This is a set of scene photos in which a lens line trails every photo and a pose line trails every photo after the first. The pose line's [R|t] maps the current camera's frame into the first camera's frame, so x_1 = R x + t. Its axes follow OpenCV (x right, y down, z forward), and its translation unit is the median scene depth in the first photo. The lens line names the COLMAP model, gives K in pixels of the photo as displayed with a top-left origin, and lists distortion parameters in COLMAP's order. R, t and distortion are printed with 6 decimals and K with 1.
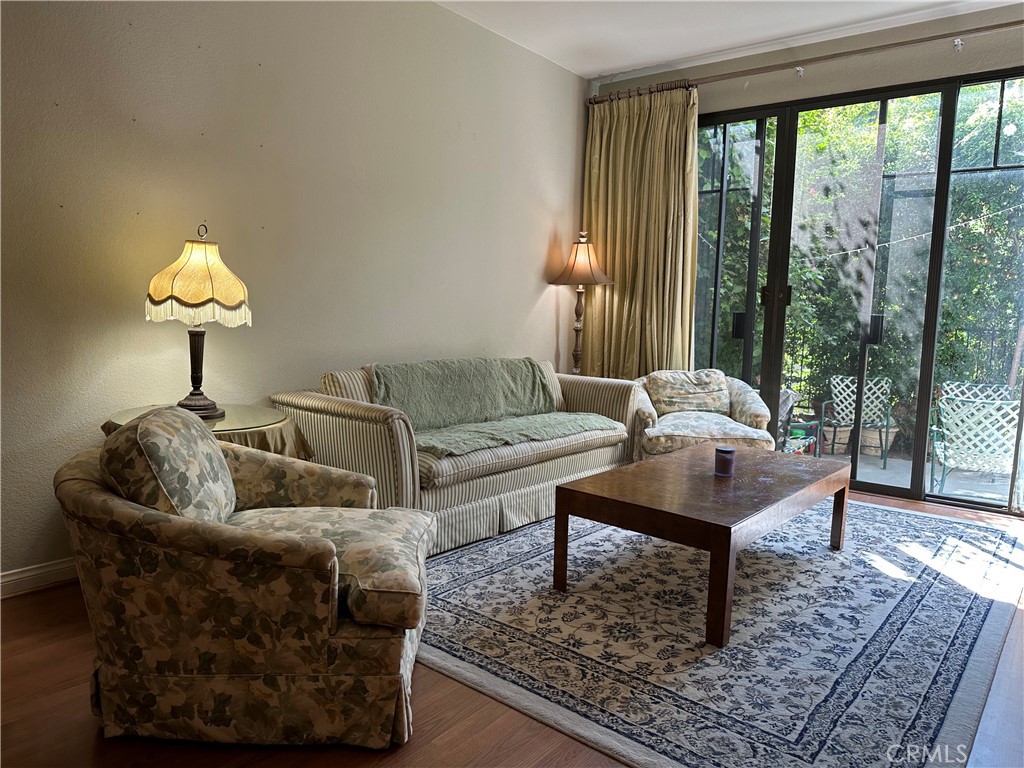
lens RADIAL K [[715.3, 0, 509.8], [0, 715.3, 384.9], [0, 0, 1]] dist [0.045230, -0.038012]
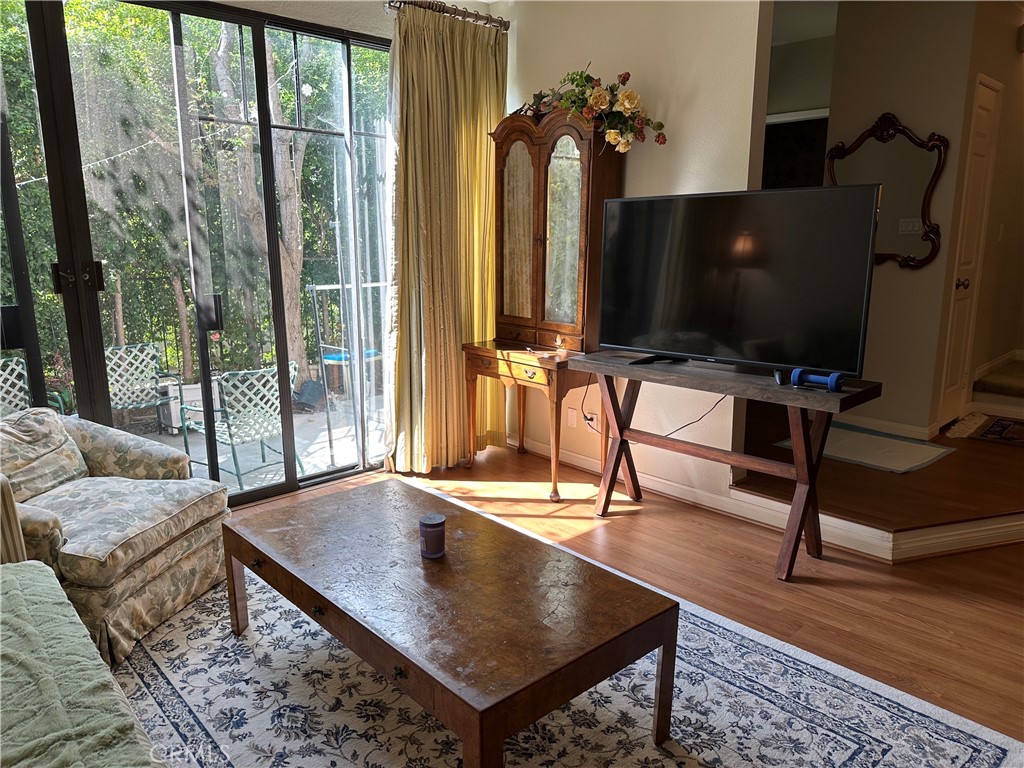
lens RADIAL K [[715.3, 0, 510.1], [0, 715.3, 384.9], [0, 0, 1]] dist [0.045230, -0.038012]
pose [[0.134440, -0.222968, 0.965511, -0.261558], [0.109546, 0.971728, 0.209151, -0.136035], [-0.984848, 0.077650, 0.155064, 0.569212]]
